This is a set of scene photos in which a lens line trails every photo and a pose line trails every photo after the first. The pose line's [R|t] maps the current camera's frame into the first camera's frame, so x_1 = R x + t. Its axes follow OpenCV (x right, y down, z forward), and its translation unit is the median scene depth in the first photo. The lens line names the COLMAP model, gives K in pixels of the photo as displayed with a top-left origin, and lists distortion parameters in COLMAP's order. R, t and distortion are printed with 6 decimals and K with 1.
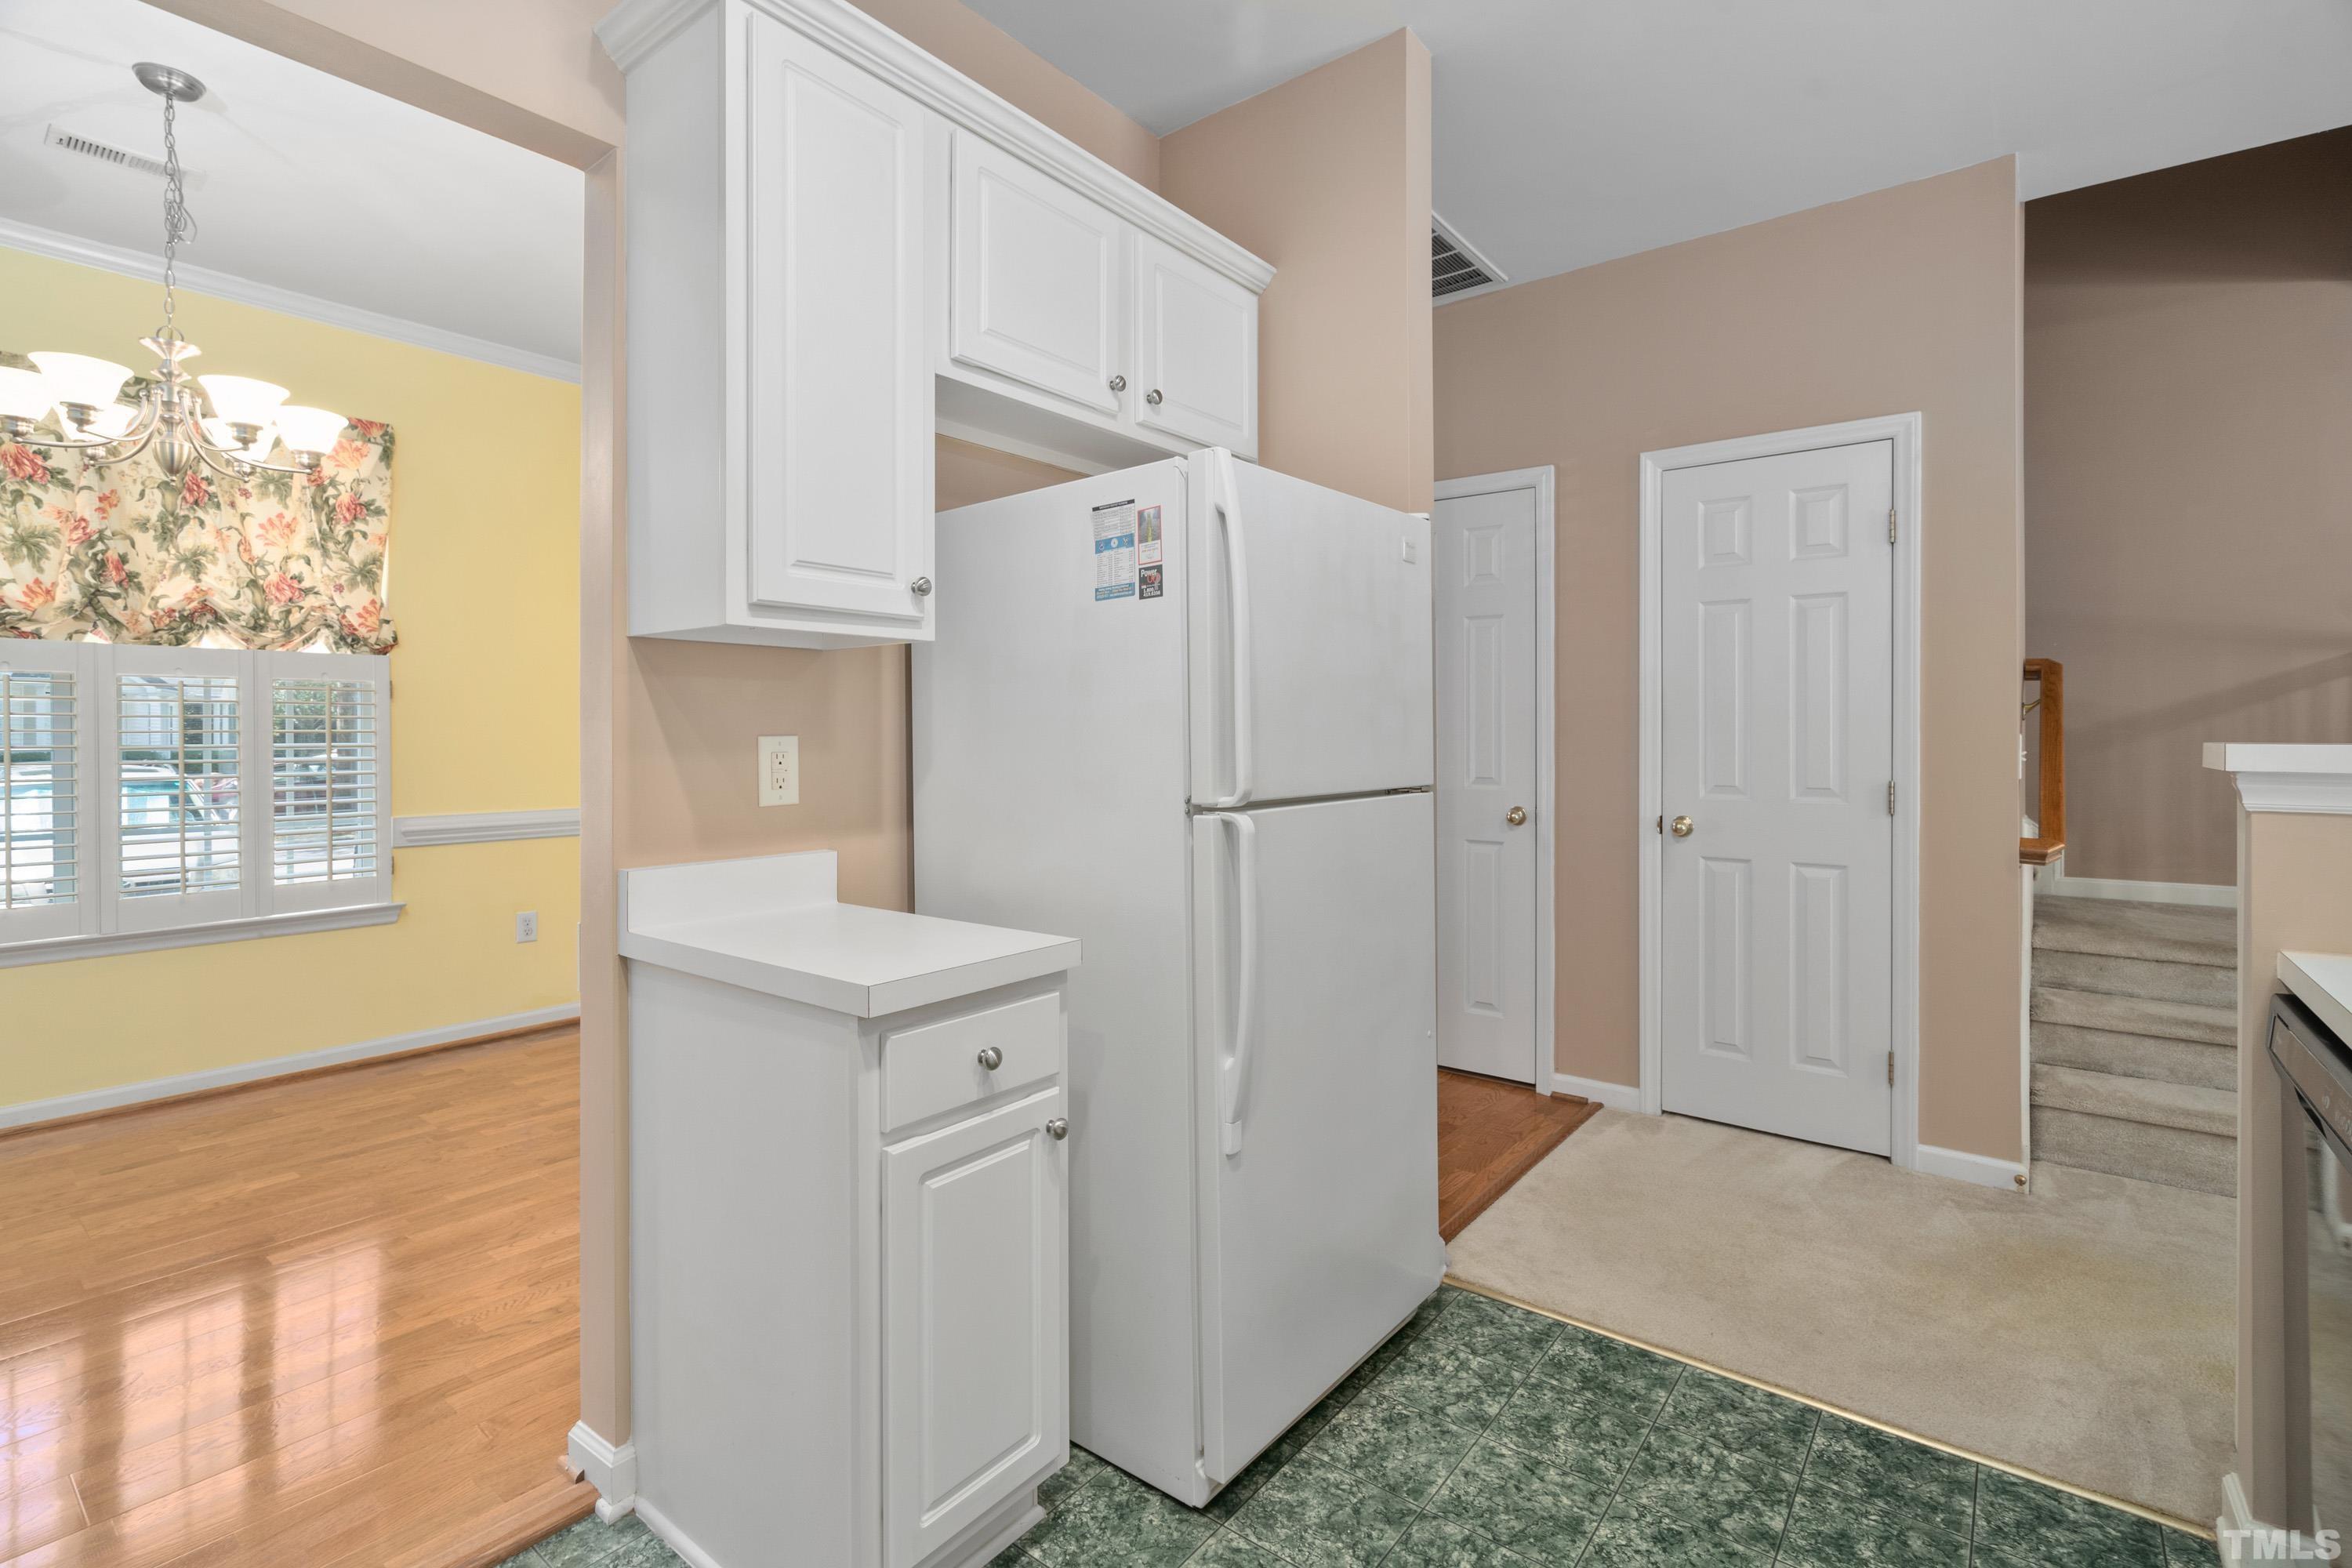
lens RADIAL K [[1094.9, 0, 1162.2], [0, 1094.9, 731.1], [0, 0, 1]] dist [-0.002146, 0.000760]
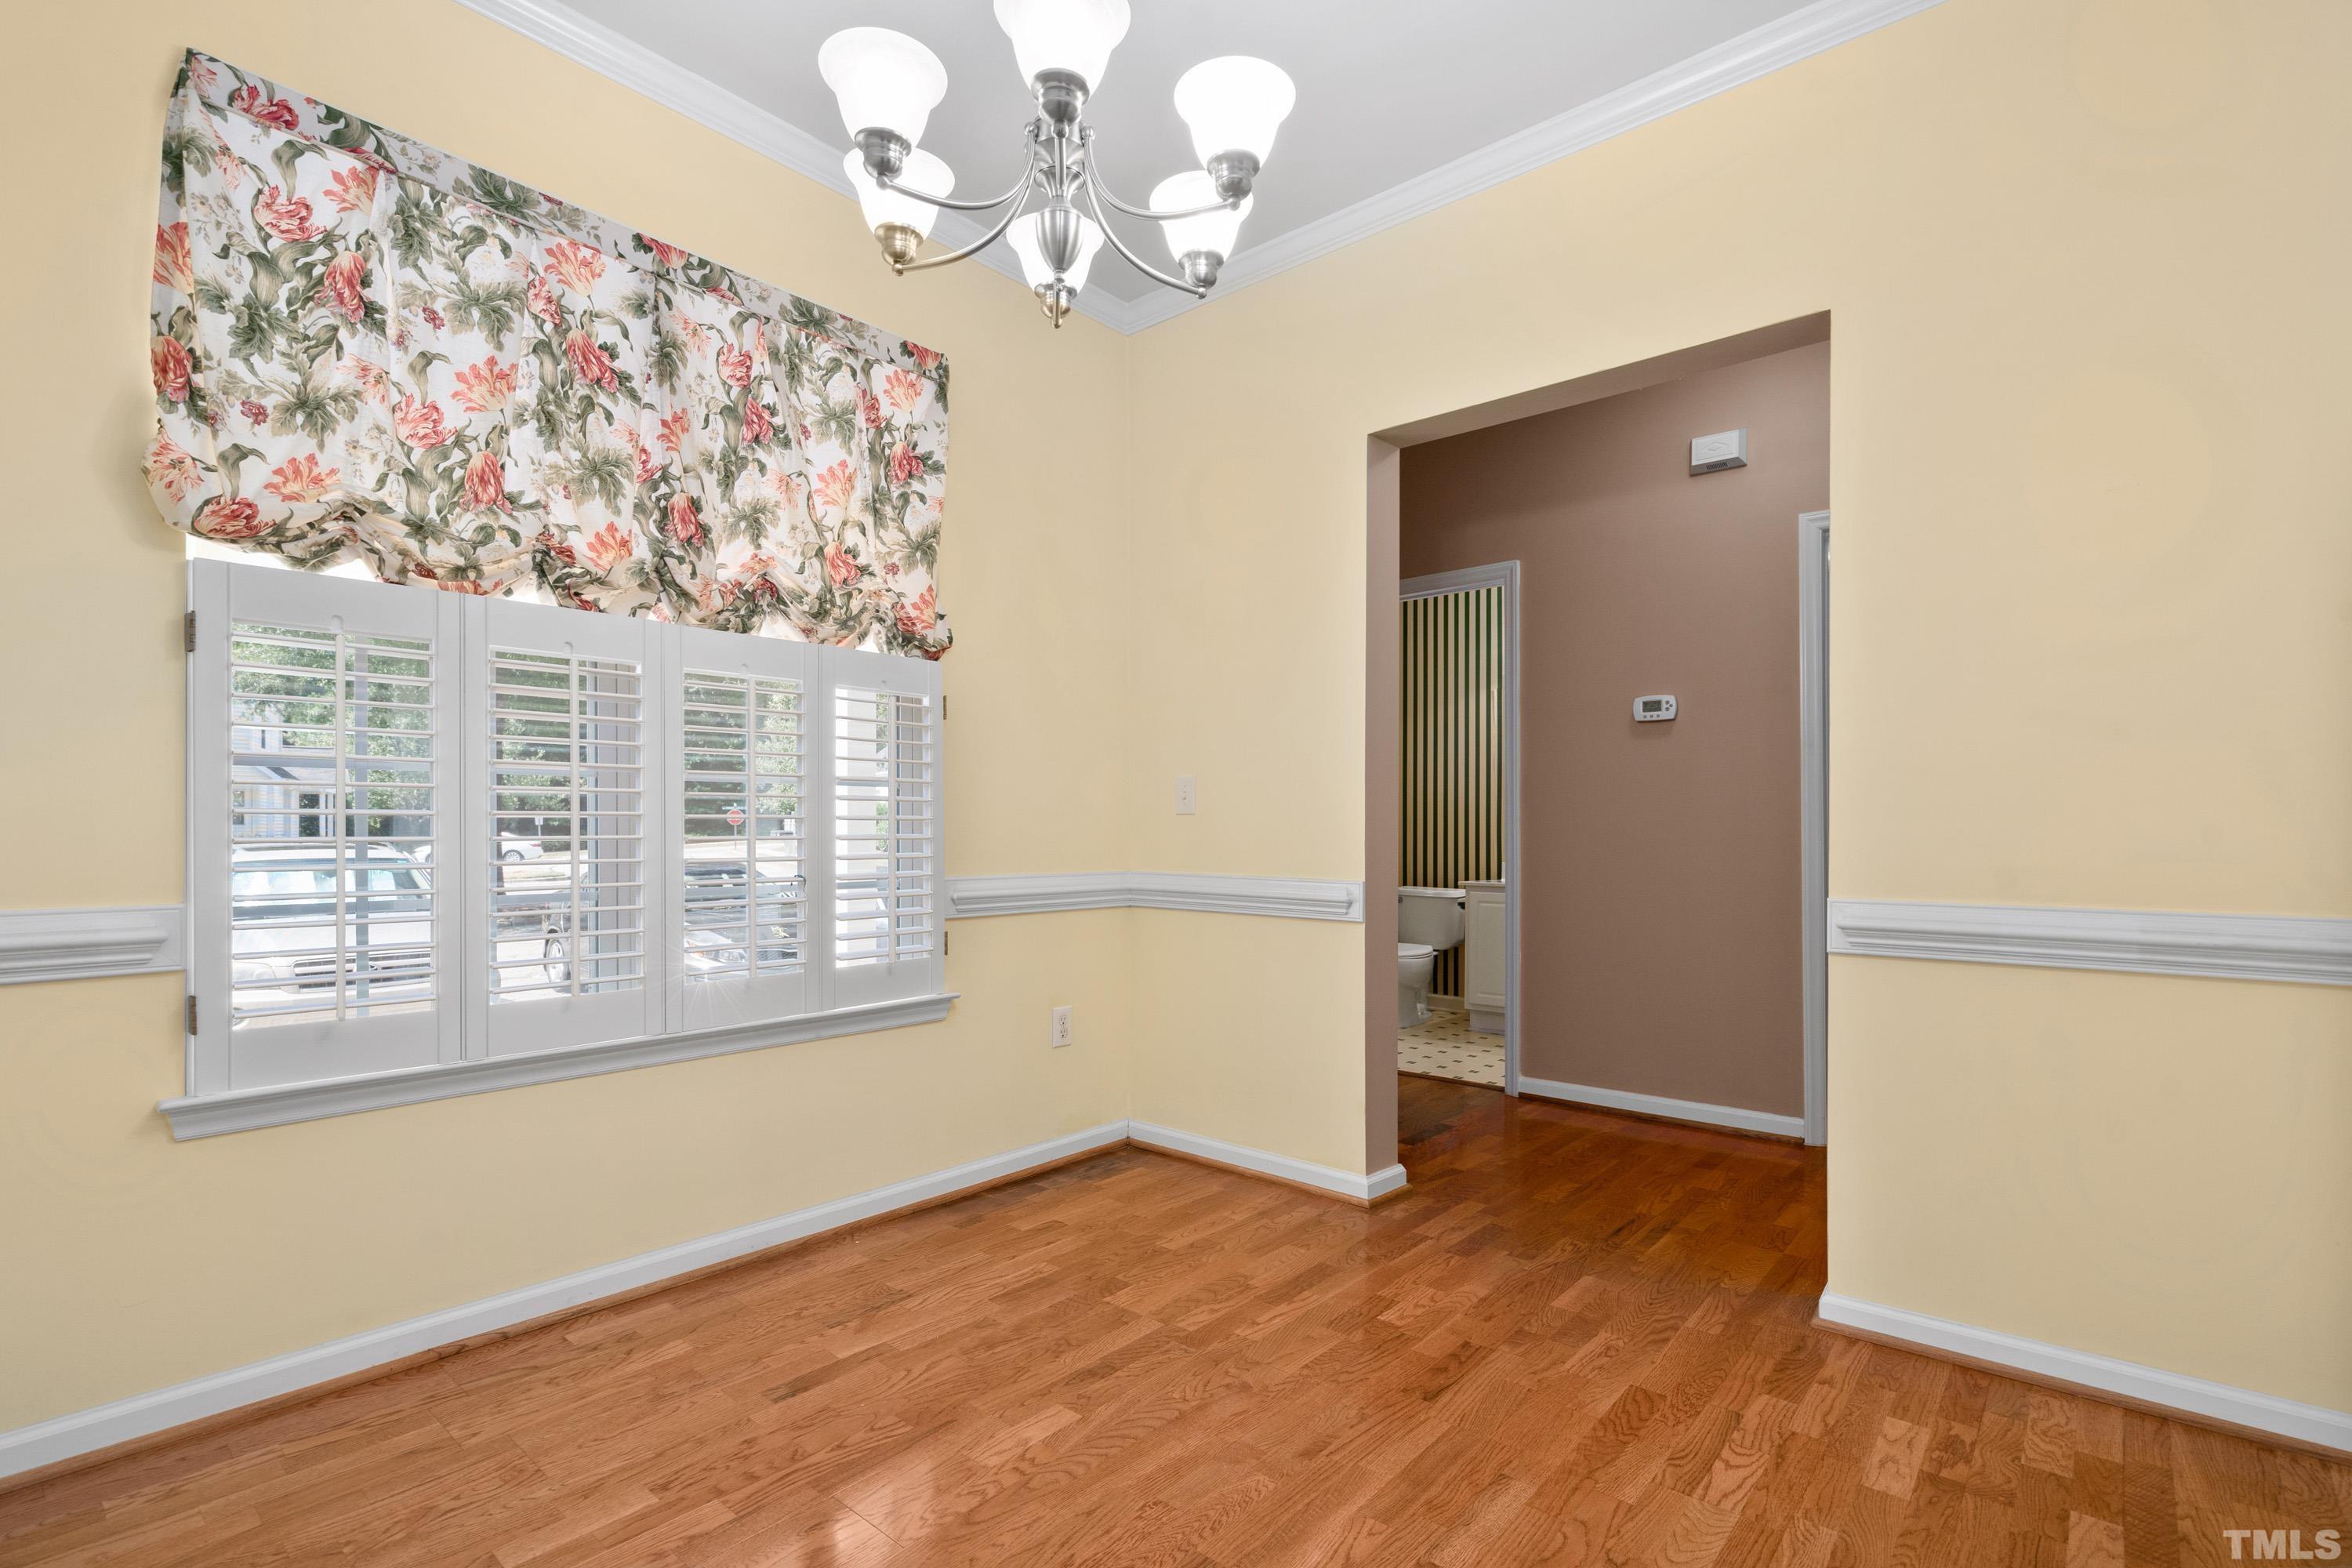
lens RADIAL K [[1094.5, 0, 1137.6], [0, 1094.5, 821.9], [0, 0, 1]] dist [0.001024, 0.001538]
pose [[0.998295, 0.000465, -0.058367, -0.587111], [-0.000890, 0.999973, -0.007262, 0.050378], [0.058362, 0.007302, 0.998269, 0.289912]]
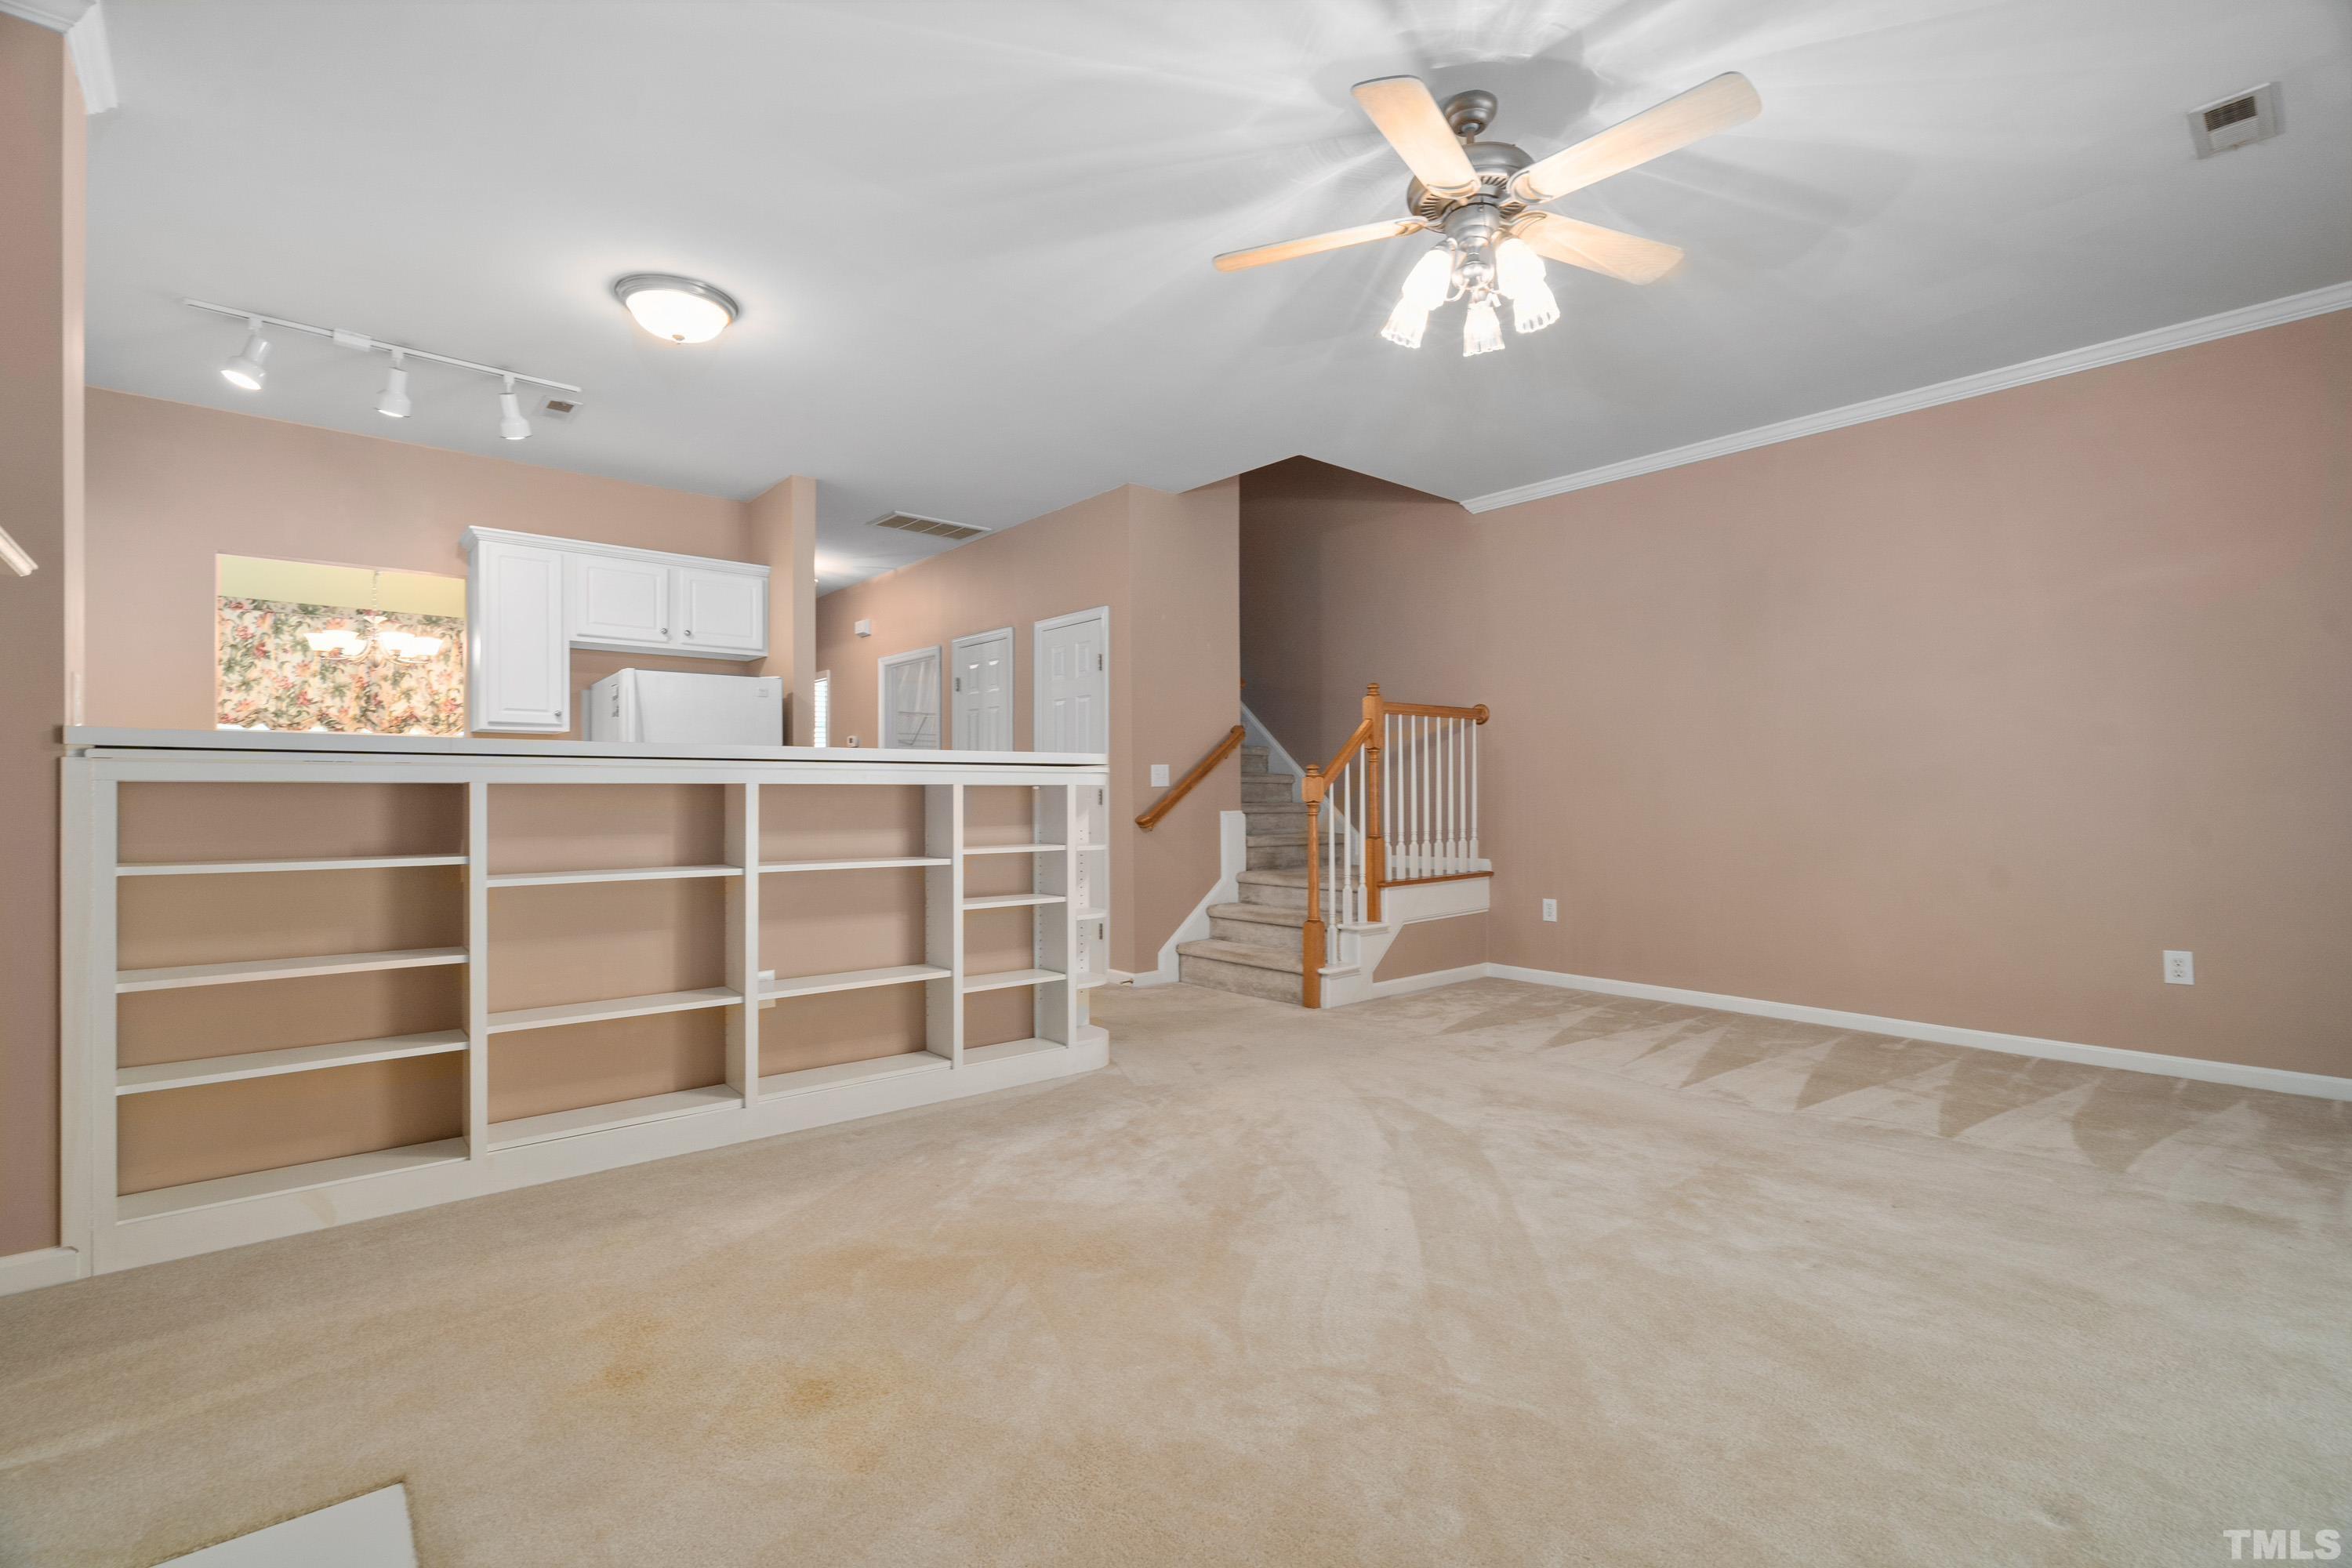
lens RADIAL K [[1094.1, 0, 1176.0], [0, 1094.1, 784.0], [0, 0, 1]] dist [-0.000216, -0.000110]
pose [[0.980244, -0.006086, -0.197700, 1.010596], [0.004151, 0.999939, -0.010202, 0.049427], [0.197750, 0.009179, 0.980210, -0.799244]]
